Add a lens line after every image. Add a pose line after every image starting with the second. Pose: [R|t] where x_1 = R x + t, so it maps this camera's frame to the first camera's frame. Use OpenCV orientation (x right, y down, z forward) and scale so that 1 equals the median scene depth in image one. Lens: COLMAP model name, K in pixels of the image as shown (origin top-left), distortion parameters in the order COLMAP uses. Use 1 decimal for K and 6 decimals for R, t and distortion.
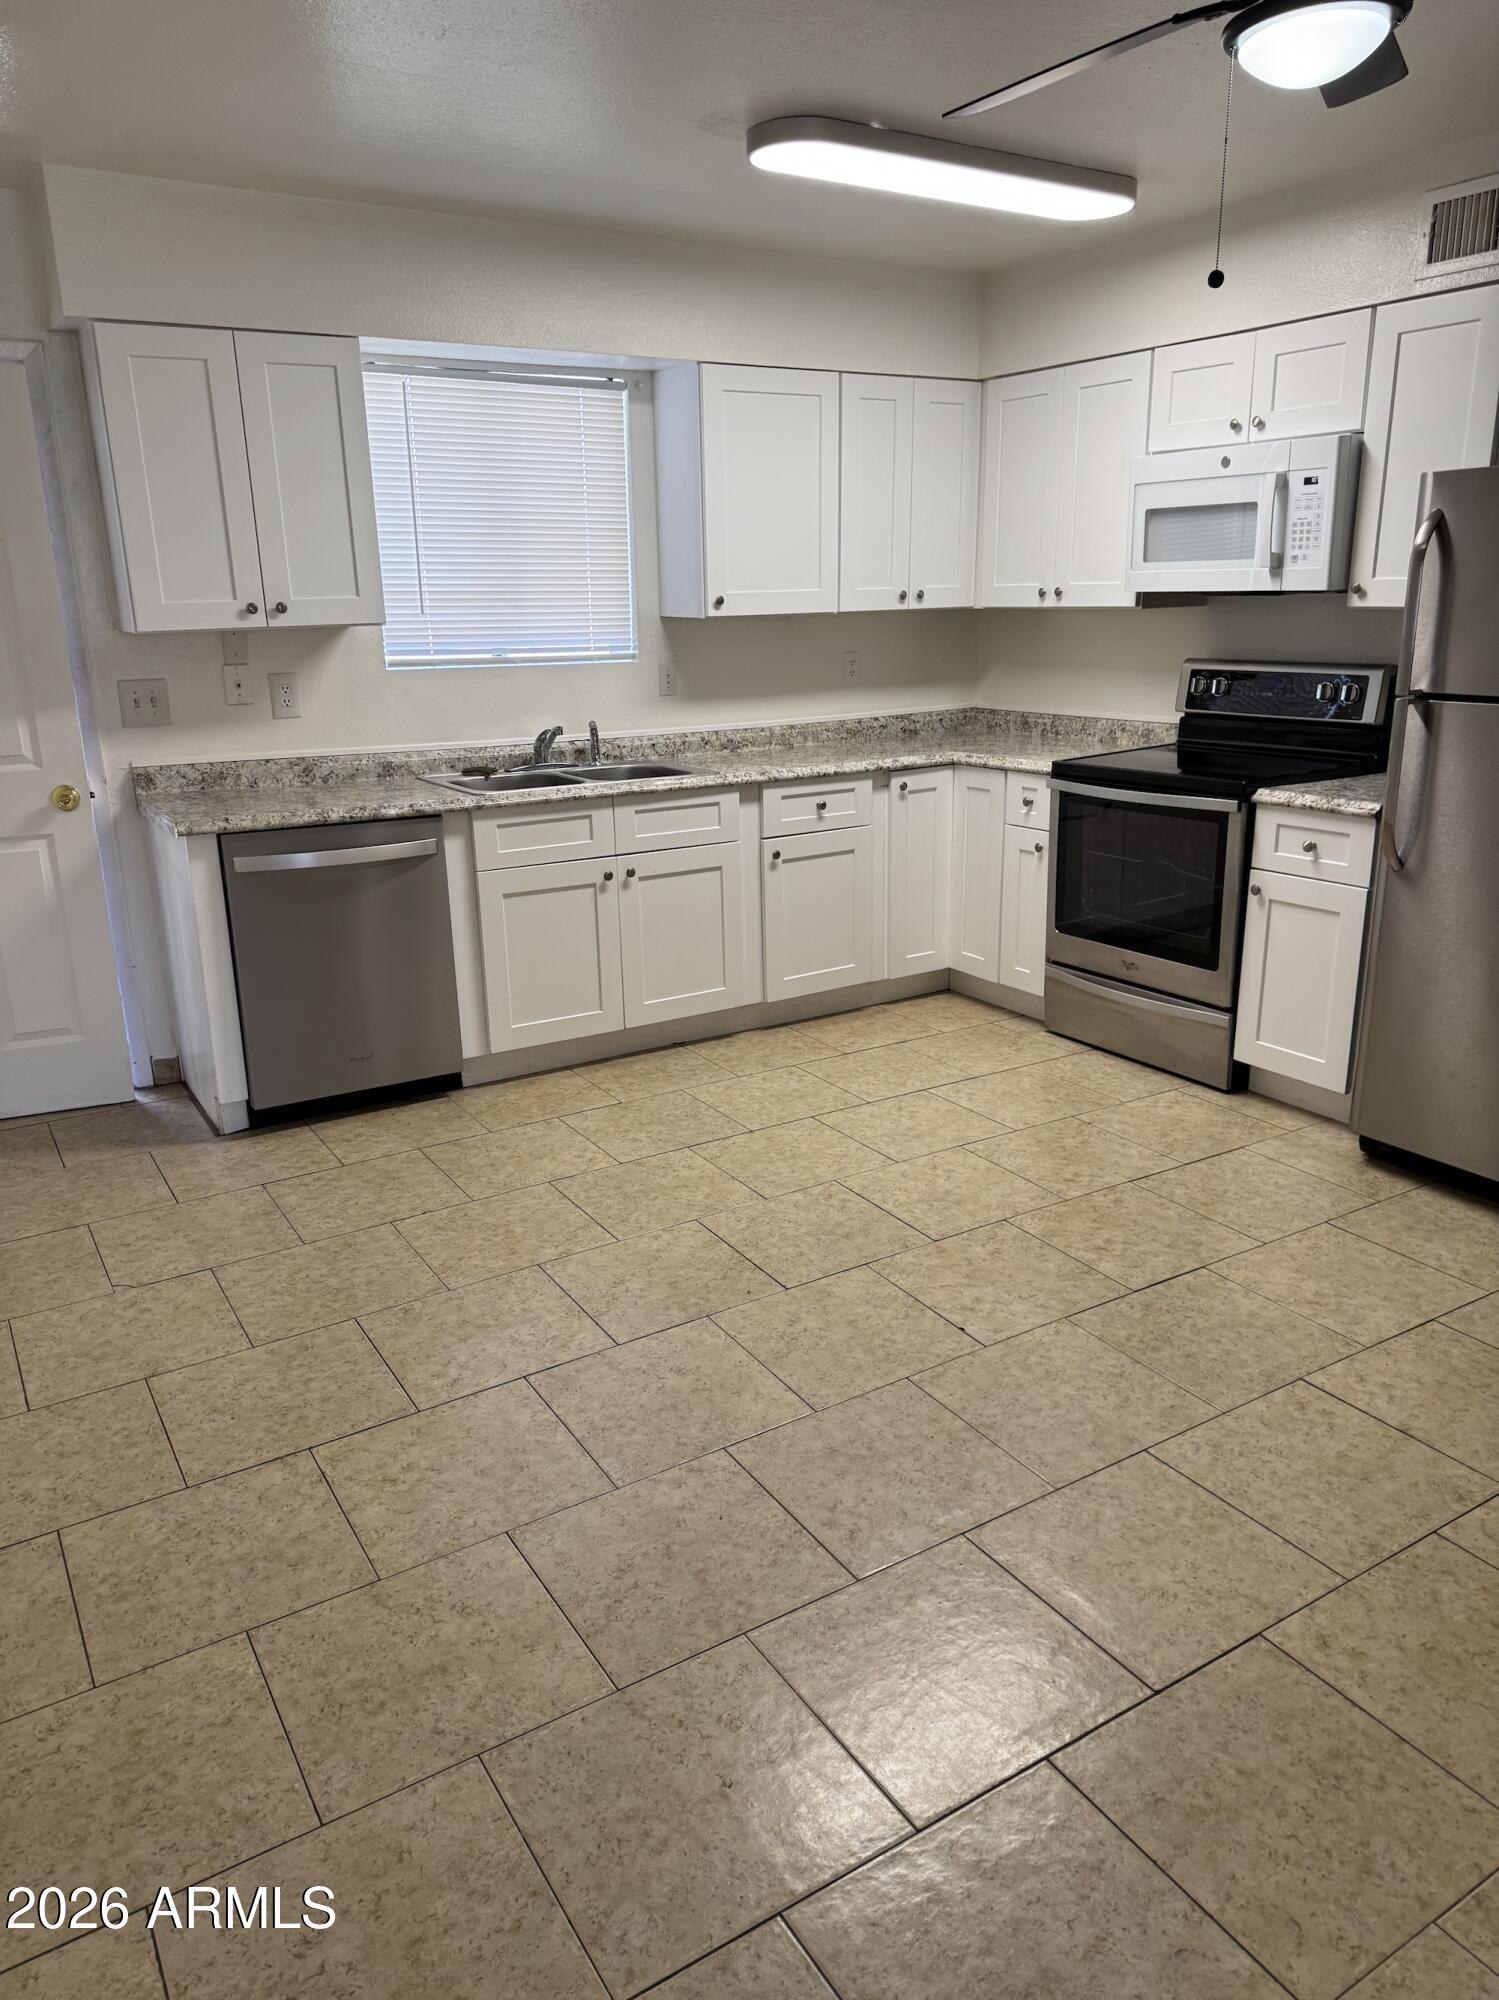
lens RADIAL K [[1398.4, 0, 749.5], [0, 1398.4, 1000.0], [0, 0, 1]] dist [0.137419, -0.261114]
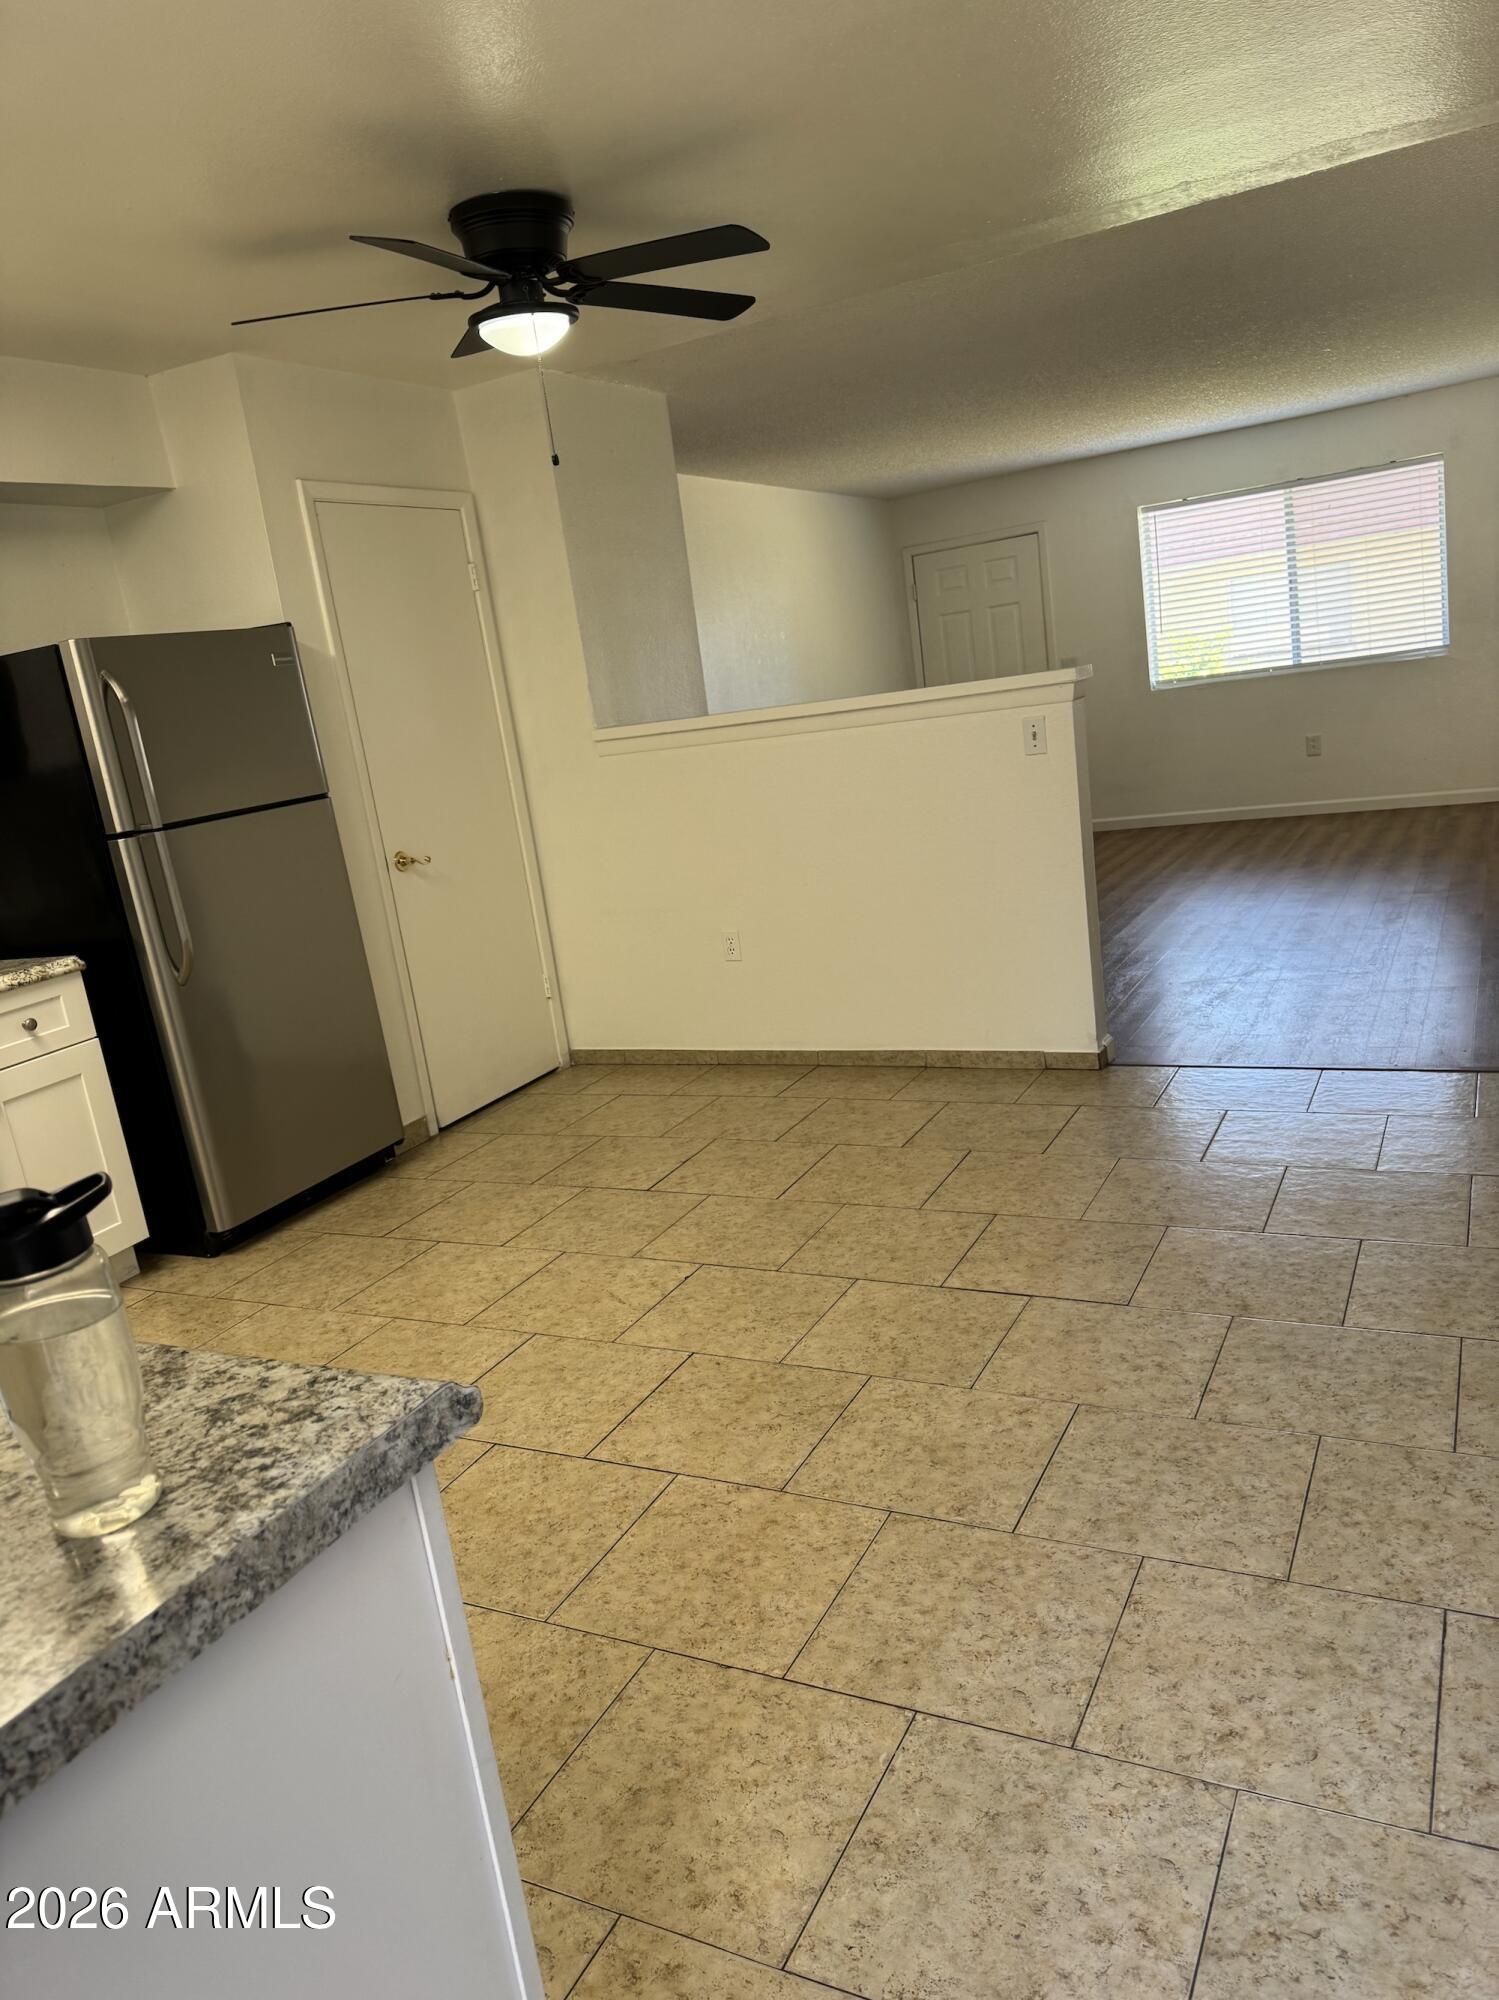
lens RADIAL K [[1398.4, 0, 749.5], [0, 1398.4, 1000.0], [0, 0, 1]] dist [0.137419, -0.261114]
pose [[-0.508284, -0.107624, 0.854438, -0.866928], [0.378671, 0.863170, 0.333985, -0.343399], [-0.773470, 0.493310, -0.397981, 1.337357]]
